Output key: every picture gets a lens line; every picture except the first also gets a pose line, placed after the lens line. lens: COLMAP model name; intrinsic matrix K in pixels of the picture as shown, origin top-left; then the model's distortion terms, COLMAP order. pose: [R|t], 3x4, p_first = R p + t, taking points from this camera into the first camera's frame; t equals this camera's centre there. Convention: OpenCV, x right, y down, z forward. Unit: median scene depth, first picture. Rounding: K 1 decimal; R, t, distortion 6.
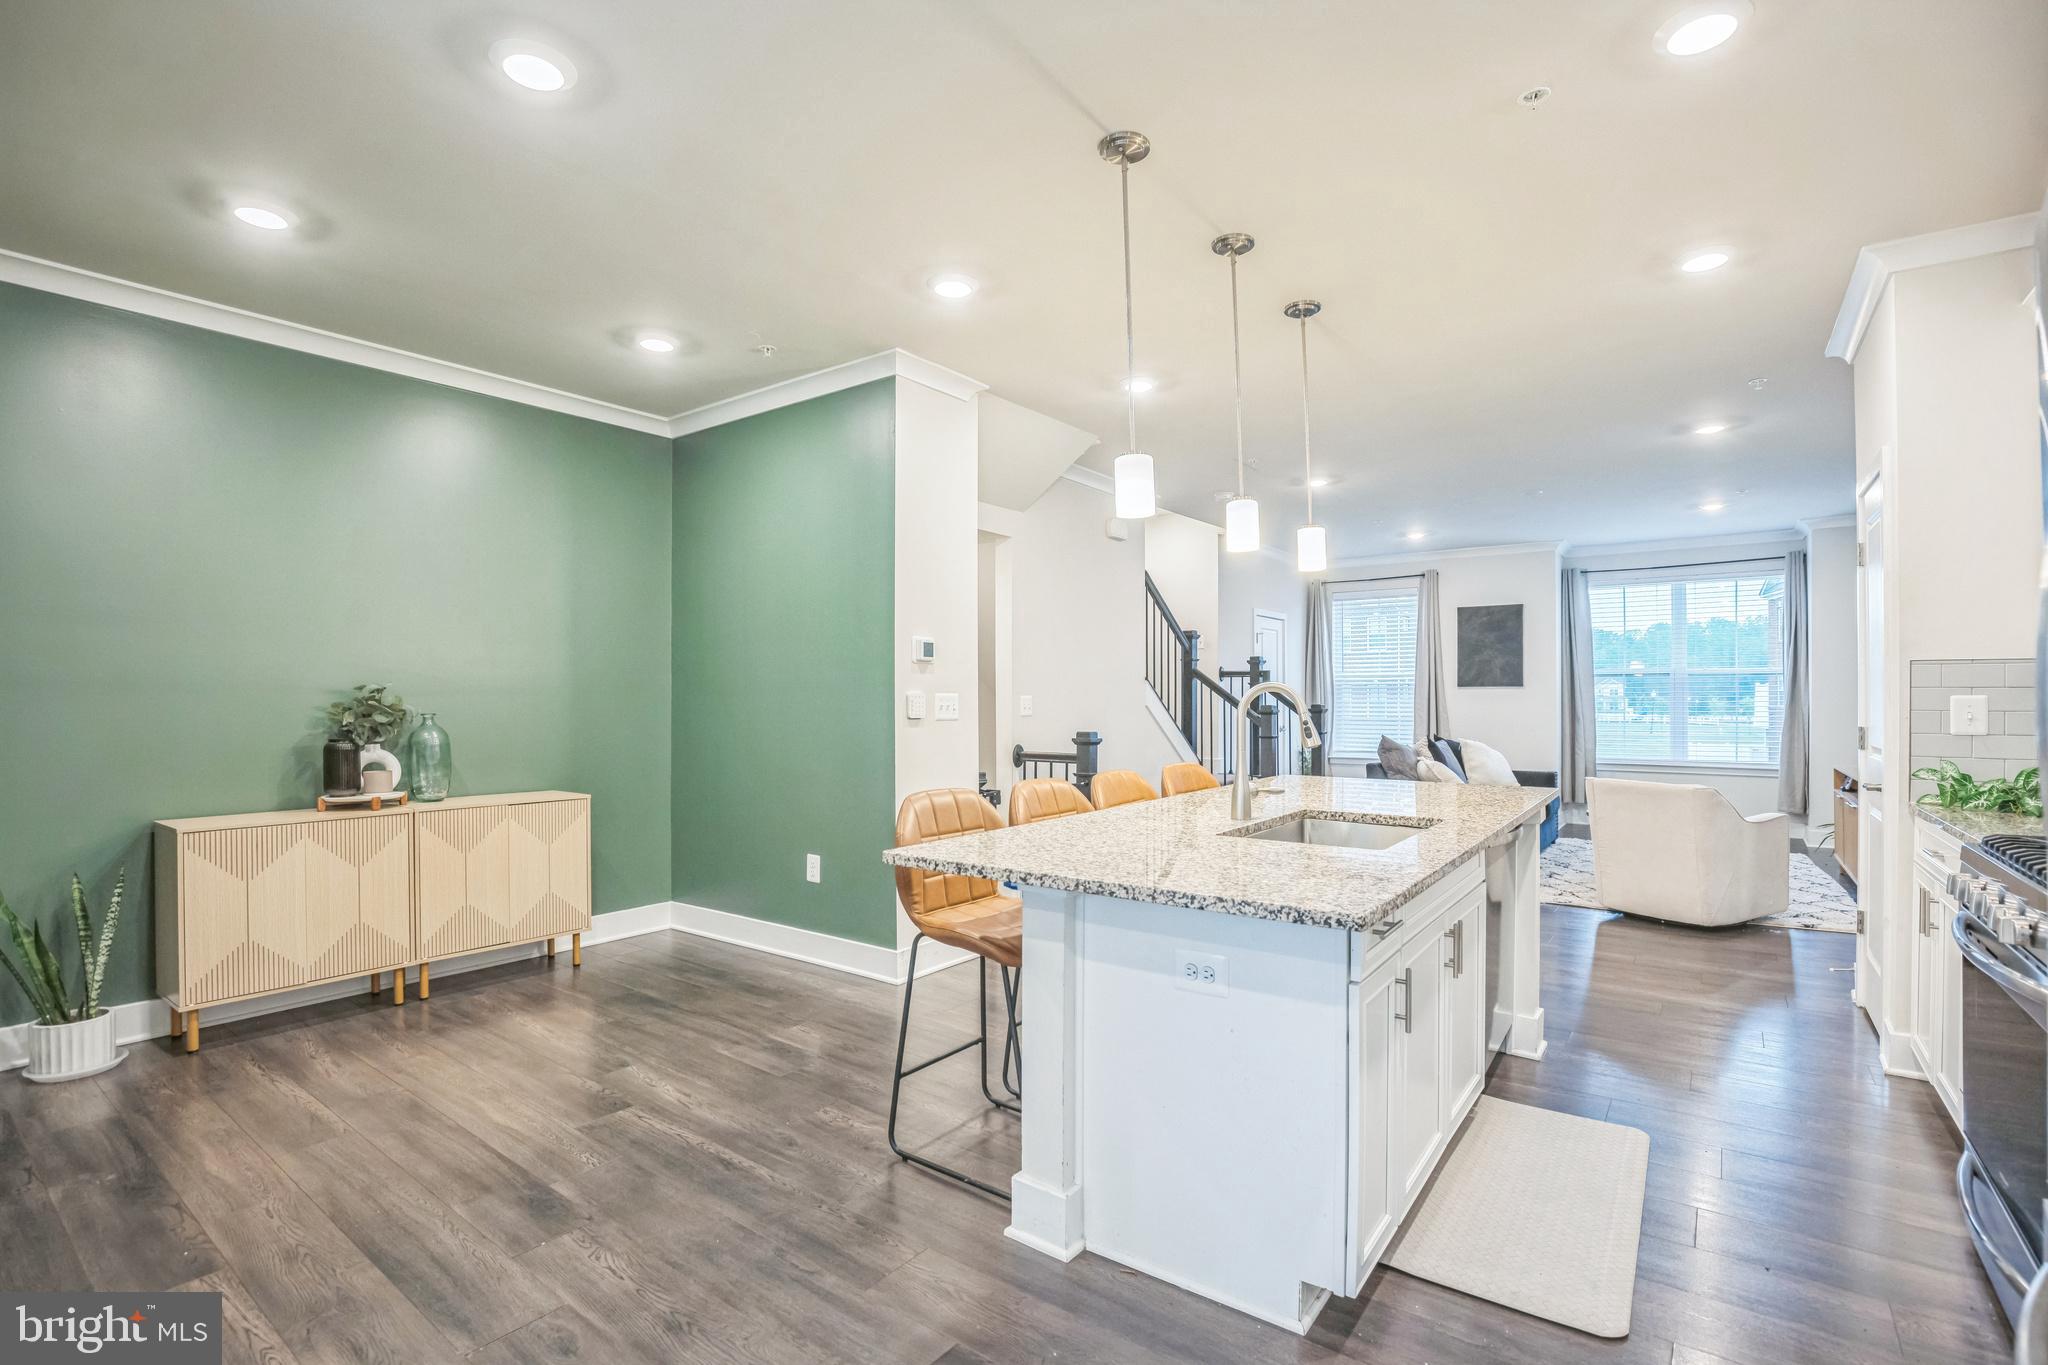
lens RADIAL K [[931.5, 0, 1025.3], [0, 931.5, 690.5], [0, 0, 1]] dist [-0.022873, -0.001936]
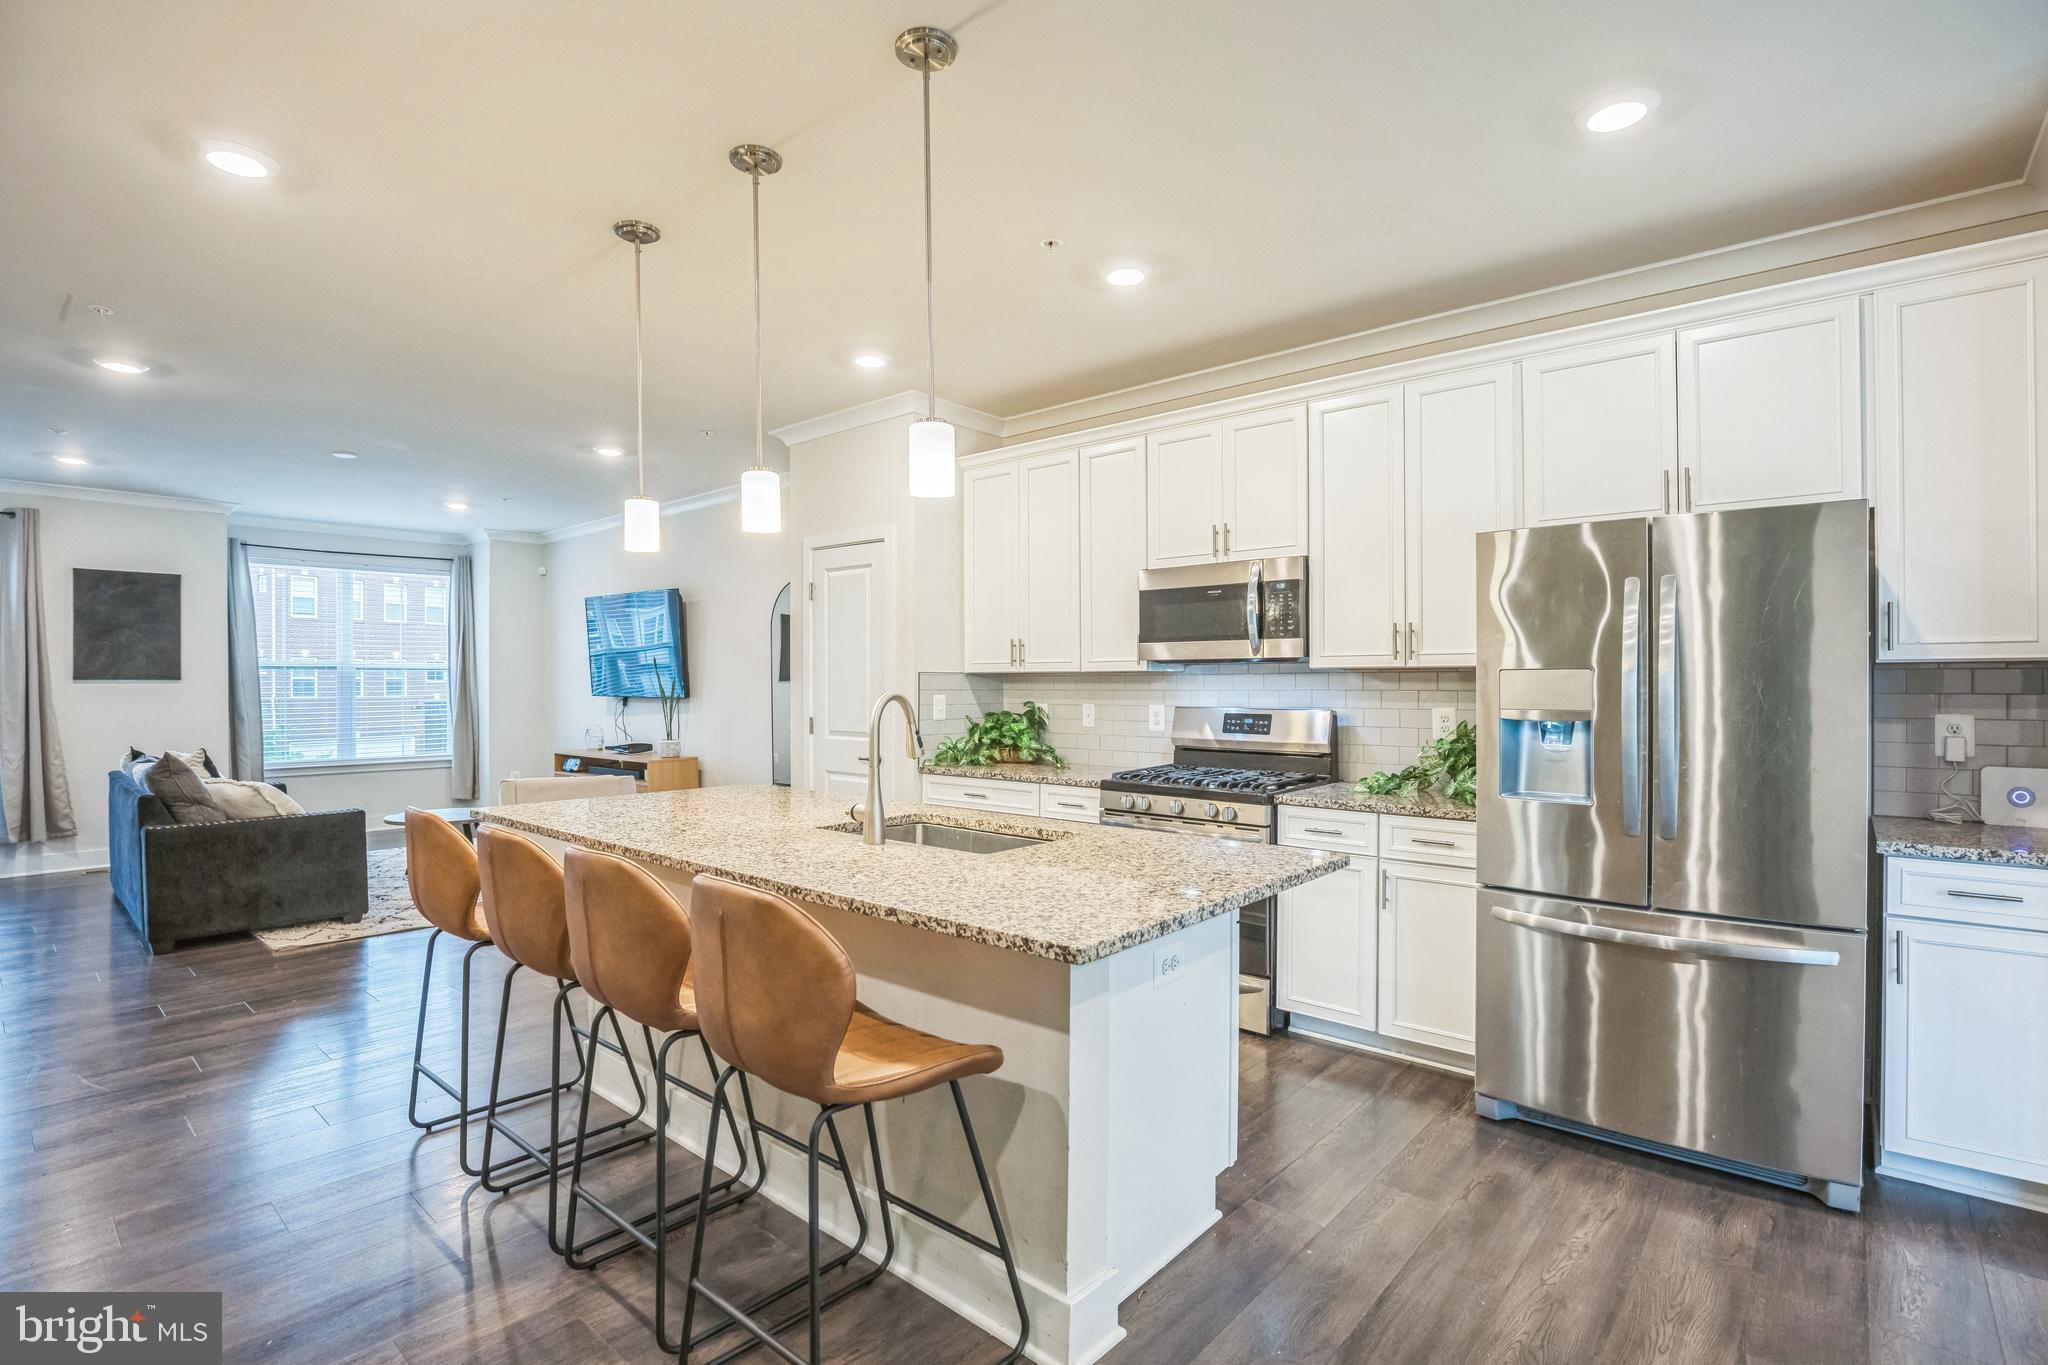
lens RADIAL K [[931.5, 0, 1039.7], [0, 931.5, 683.2], [0, 0, 1]] dist [-0.022873, -0.001936]
pose [[0.056245, -0.001758, 0.998415, -0.190771], [-0.004093, 0.999990, 0.001992, -0.005898], [-0.998409, -0.004198, 0.056237, 0.229255]]
